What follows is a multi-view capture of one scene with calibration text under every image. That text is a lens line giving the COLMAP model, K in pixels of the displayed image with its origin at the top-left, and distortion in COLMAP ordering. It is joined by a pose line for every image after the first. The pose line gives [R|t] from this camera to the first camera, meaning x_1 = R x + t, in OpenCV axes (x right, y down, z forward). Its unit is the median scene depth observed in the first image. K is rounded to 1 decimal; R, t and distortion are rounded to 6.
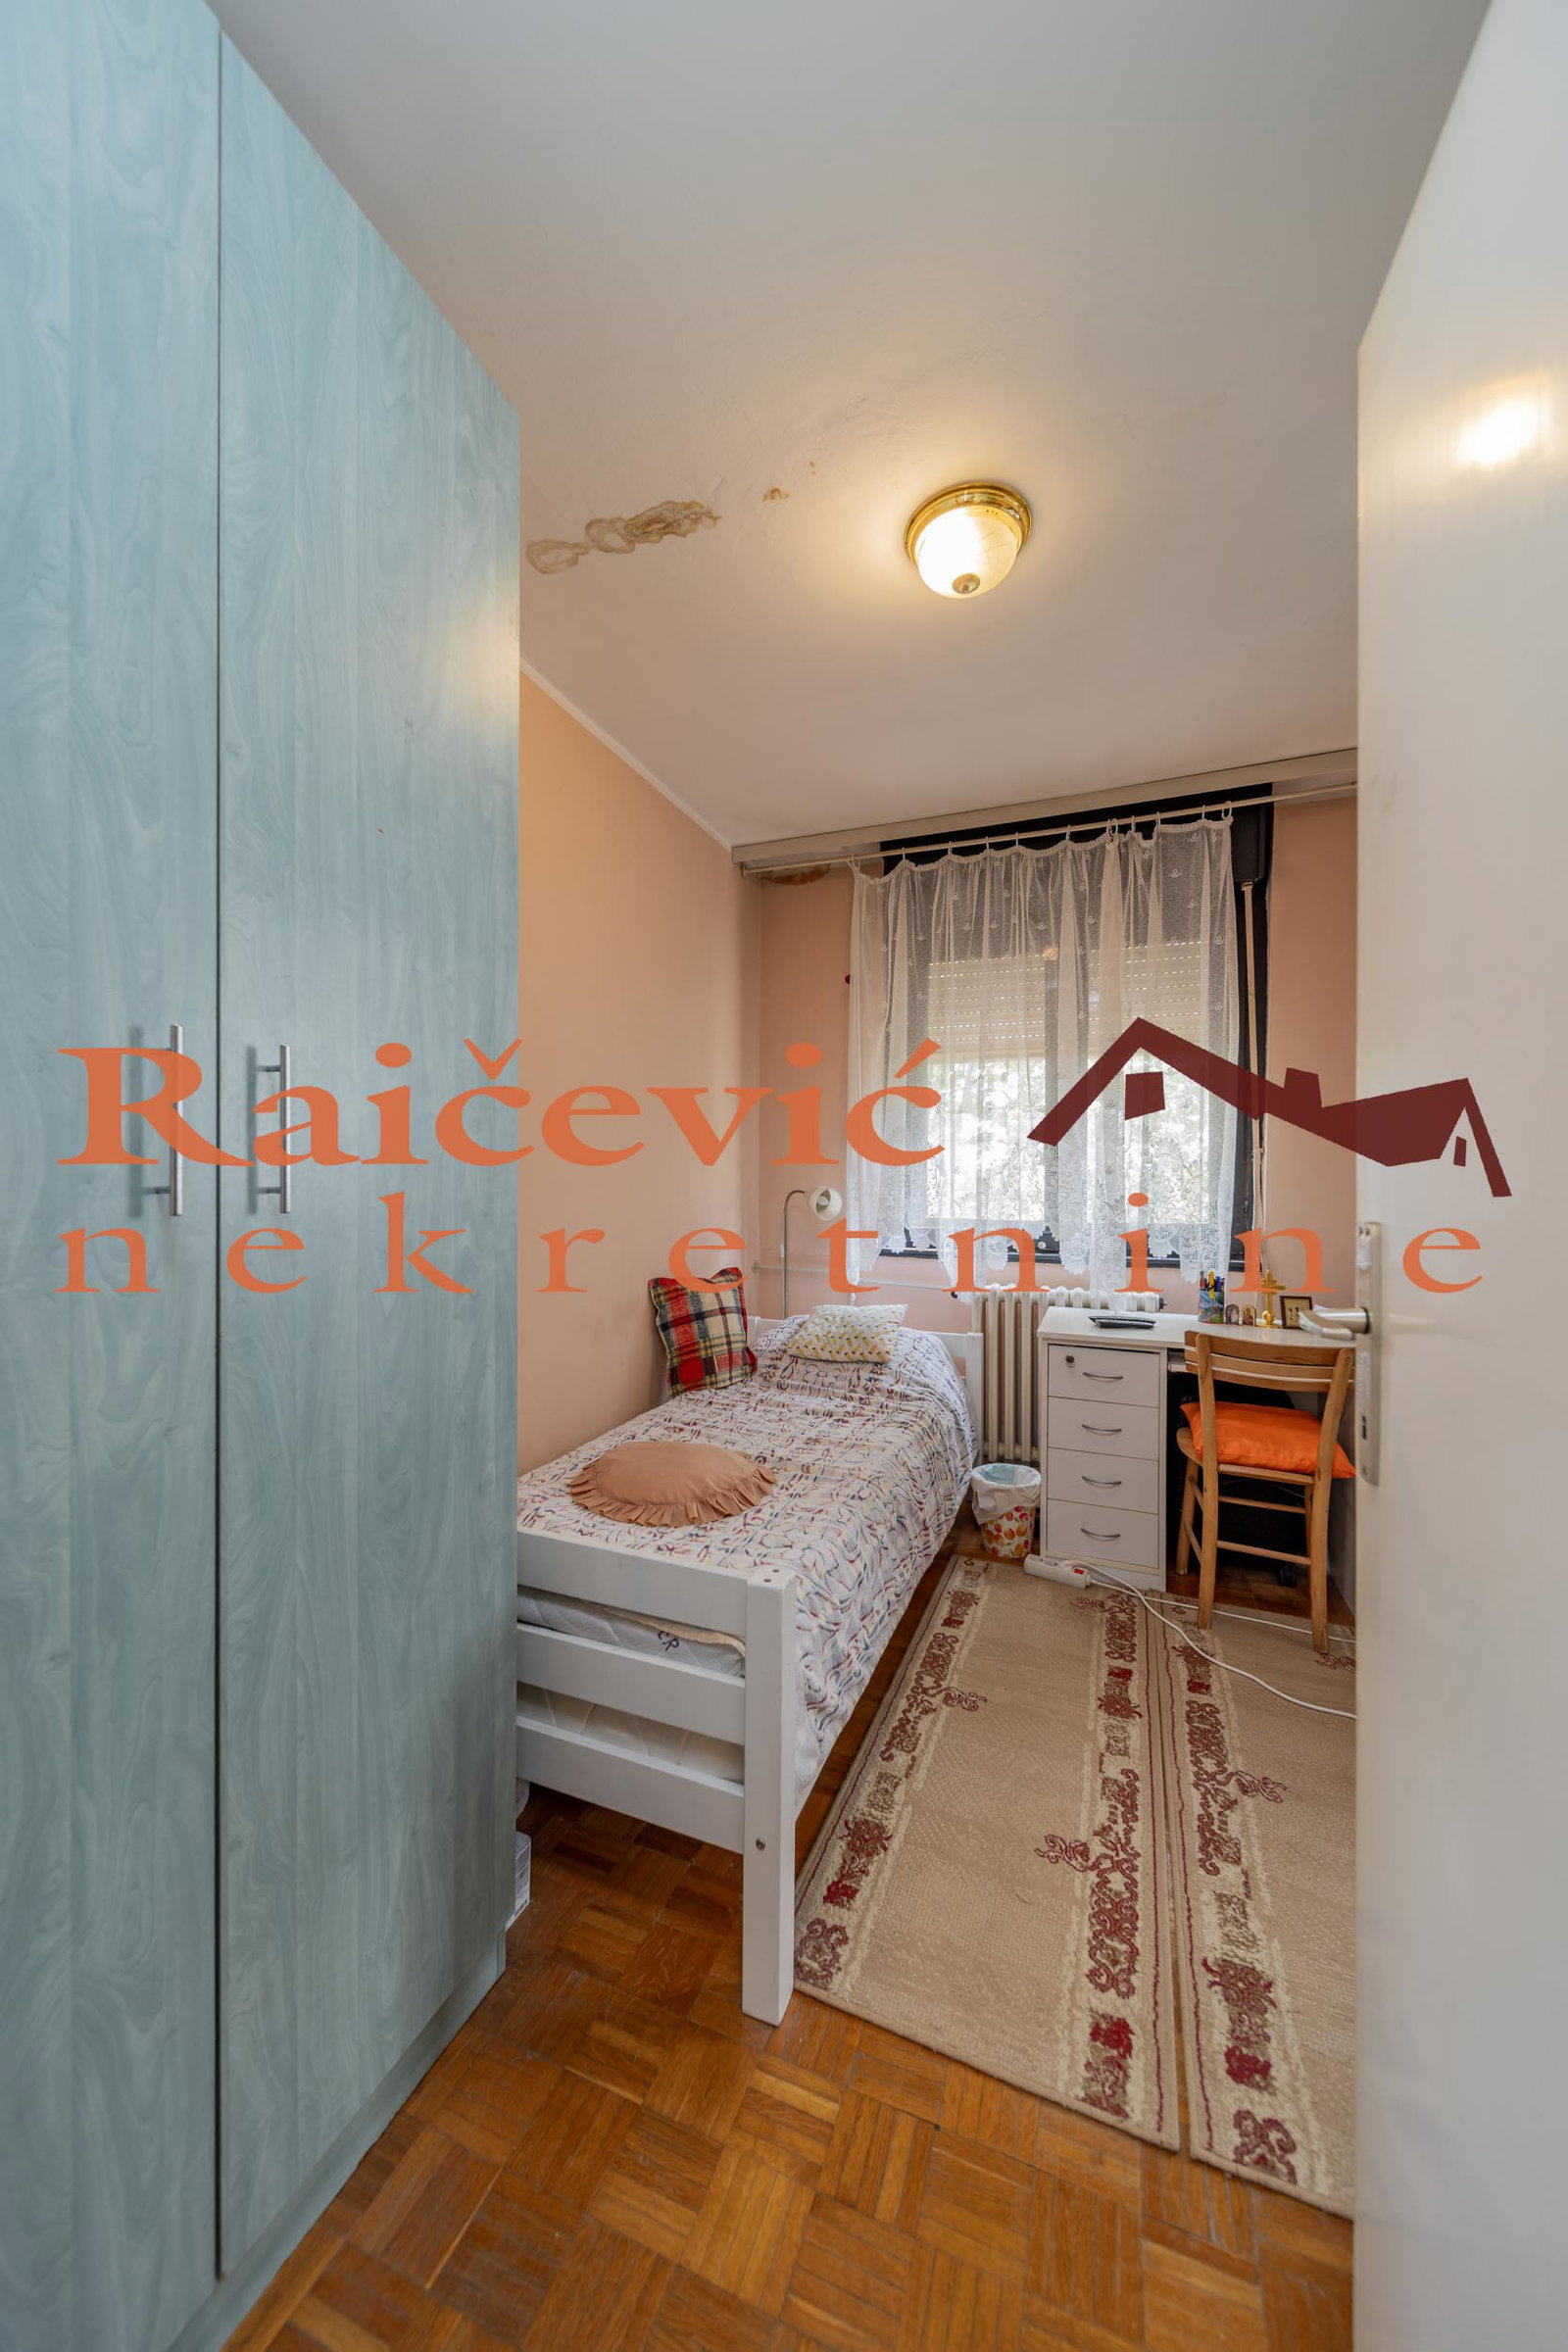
lens RADIAL K [[827.2, 0, 775.5], [0, 827.2, 1174.3], [0, 0, 1]] dist [-0.000957, 0.000158]
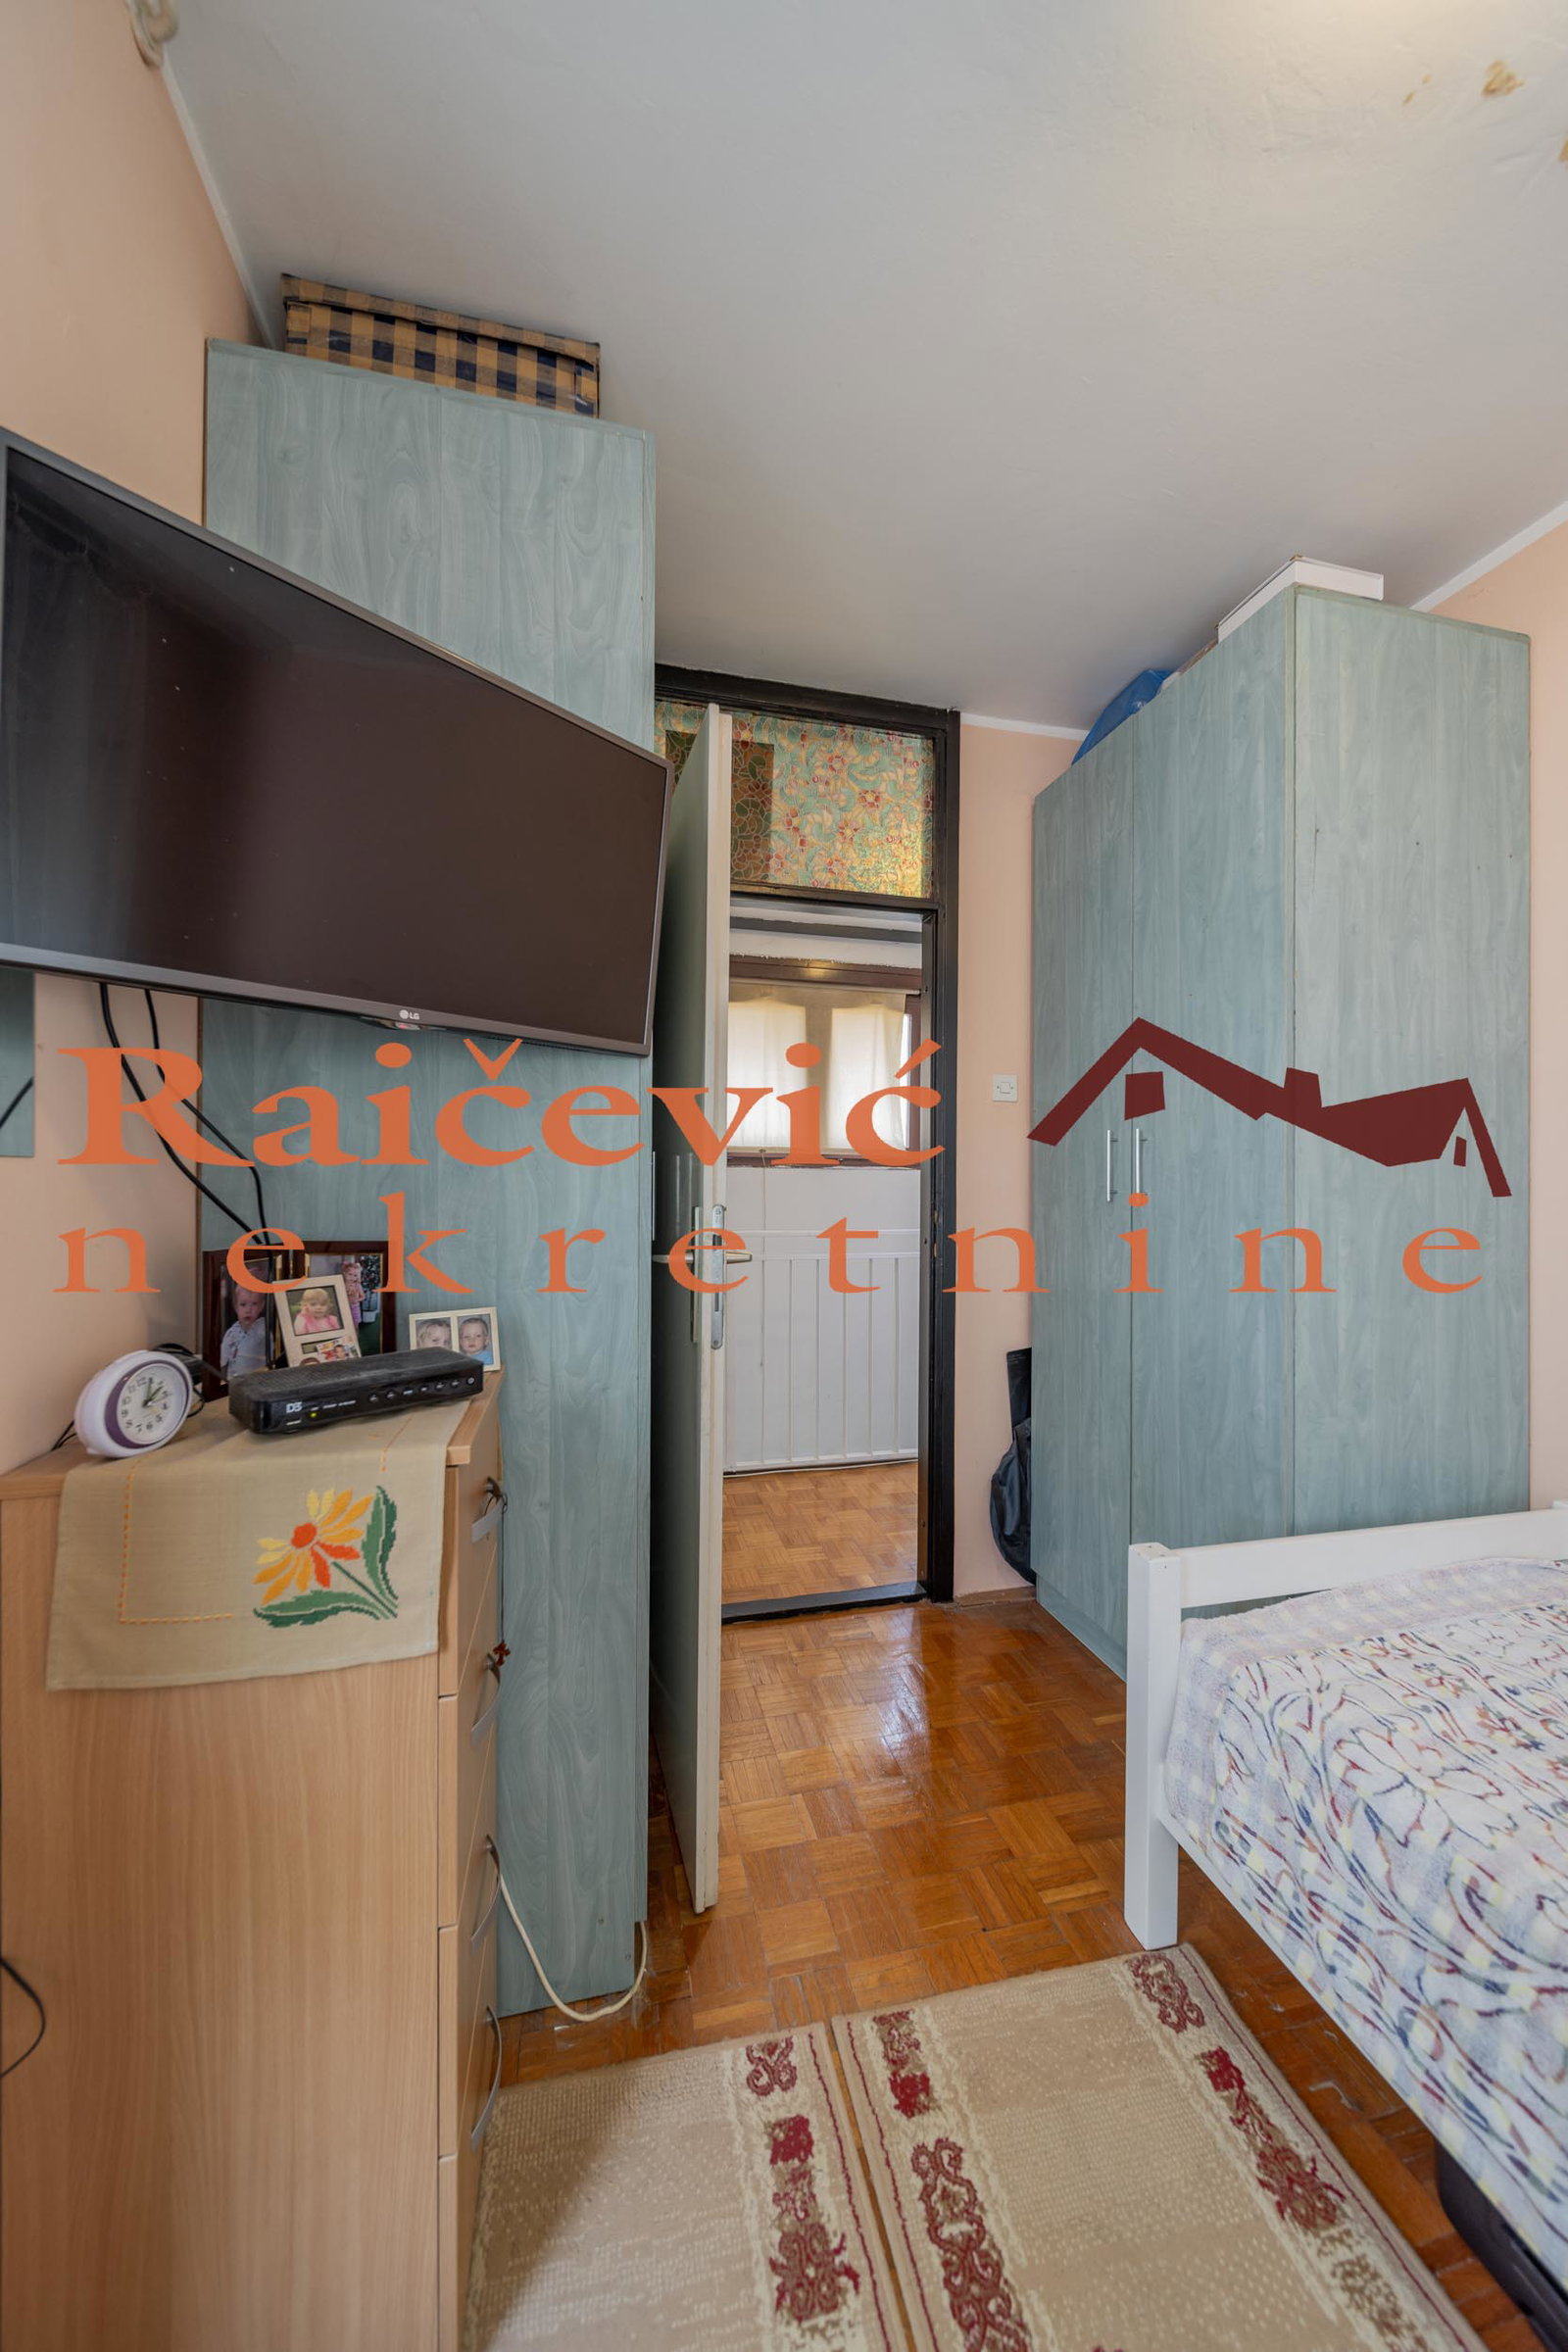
lens RADIAL K [[827.2, 0, 787.2], [0, 827.2, 1179.5], [0, 0, 1]] dist [-0.000957, 0.000158]
pose [[-0.815586, -0.013713, -0.578473, 1.083886], [-0.012910, 0.999902, -0.005500, 0.004811], [0.578491, 0.002982, -0.815683, 1.684058]]
